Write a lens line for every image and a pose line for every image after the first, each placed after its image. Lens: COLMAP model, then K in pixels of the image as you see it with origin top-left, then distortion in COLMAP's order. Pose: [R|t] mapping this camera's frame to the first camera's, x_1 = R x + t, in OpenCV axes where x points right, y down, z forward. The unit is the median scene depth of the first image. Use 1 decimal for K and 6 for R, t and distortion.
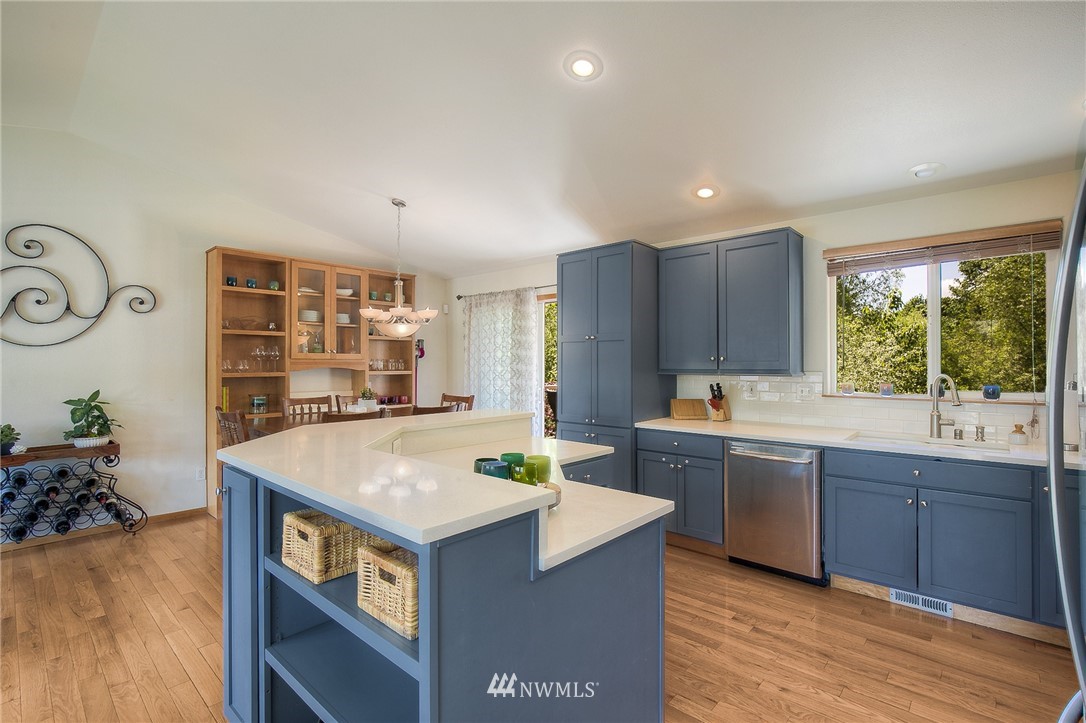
lens RADIAL K [[506.7, 0, 568.0], [0, 506.7, 356.4], [0, 0, 1]] dist [-0.021967, 0.005983]
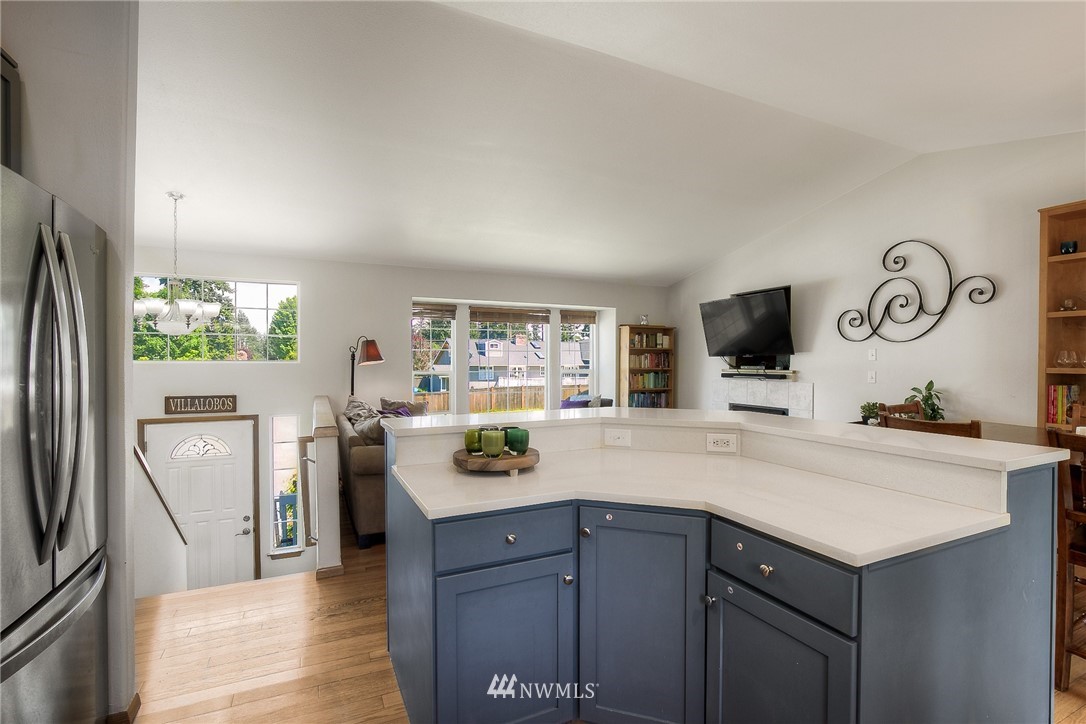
lens RADIAL K [[506.7, 0, 560.7], [0, 506.7, 353.1], [0, 0, 1]] dist [-0.021967, 0.005983]
pose [[-0.399582, -0.007255, -0.916669, 0.366781], [0.008190, 0.999901, -0.011484, 0.012303], [0.916661, -0.012096, -0.399483, 0.694041]]
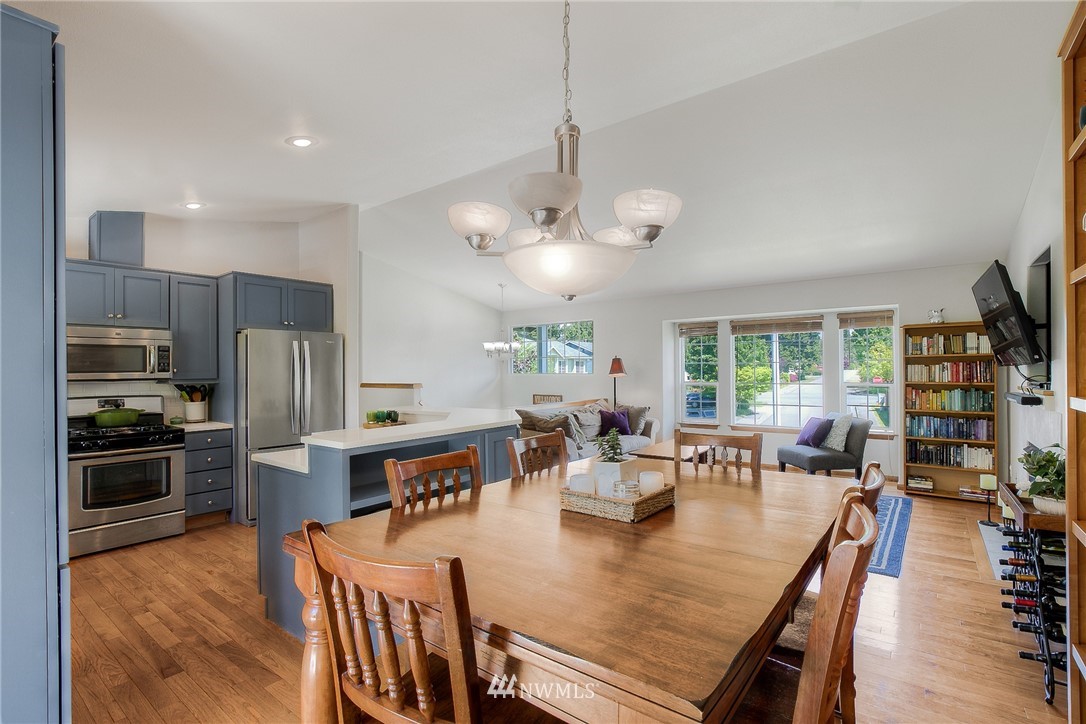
lens RADIAL K [[506.7, 0, 542.9], [0, 506.7, 365.8], [0, 0, 1]] dist [-0.021967, 0.005983]
pose [[-0.999166, 0.011687, -0.039136, -0.329829], [0.012389, 0.999766, -0.017737, 0.014348], [0.038920, -0.018207, -0.999076, 1.483023]]
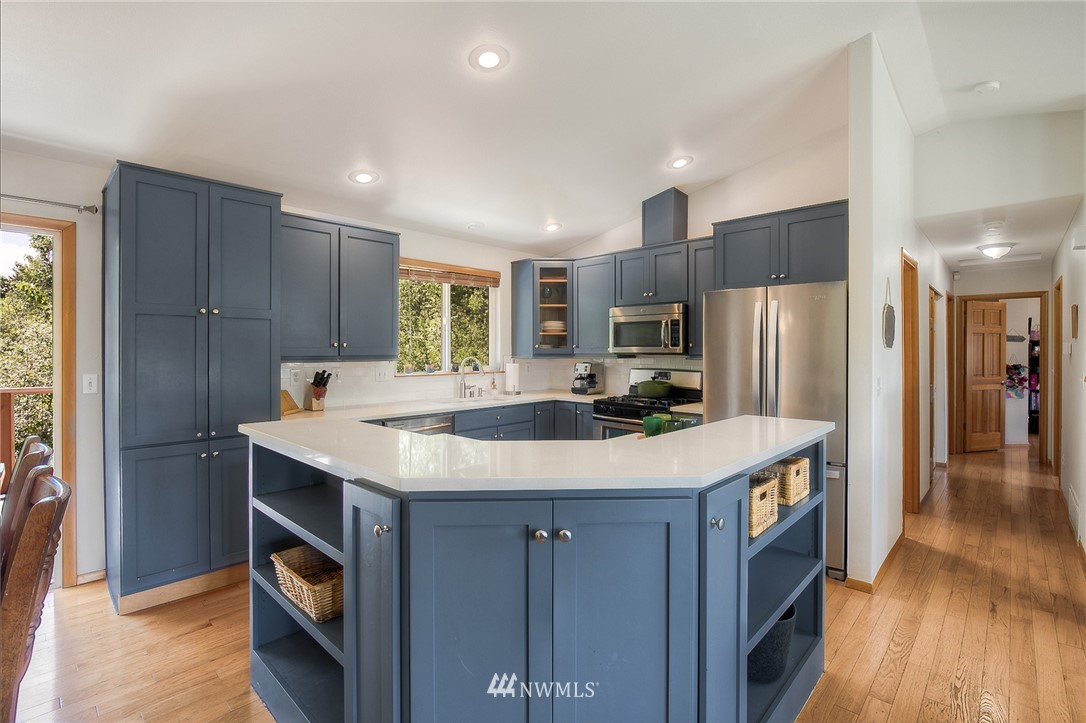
lens RADIAL K [[506.7, 0, 540.0], [0, 506.7, 351.0], [0, 0, 1]] dist [-0.021967, 0.005983]
pose [[0.073557, -0.001422, 0.997290, -0.648697], [-0.014422, 0.999893, 0.002490, 0.008641], [-0.997187, -0.014567, 0.073529, 0.531799]]
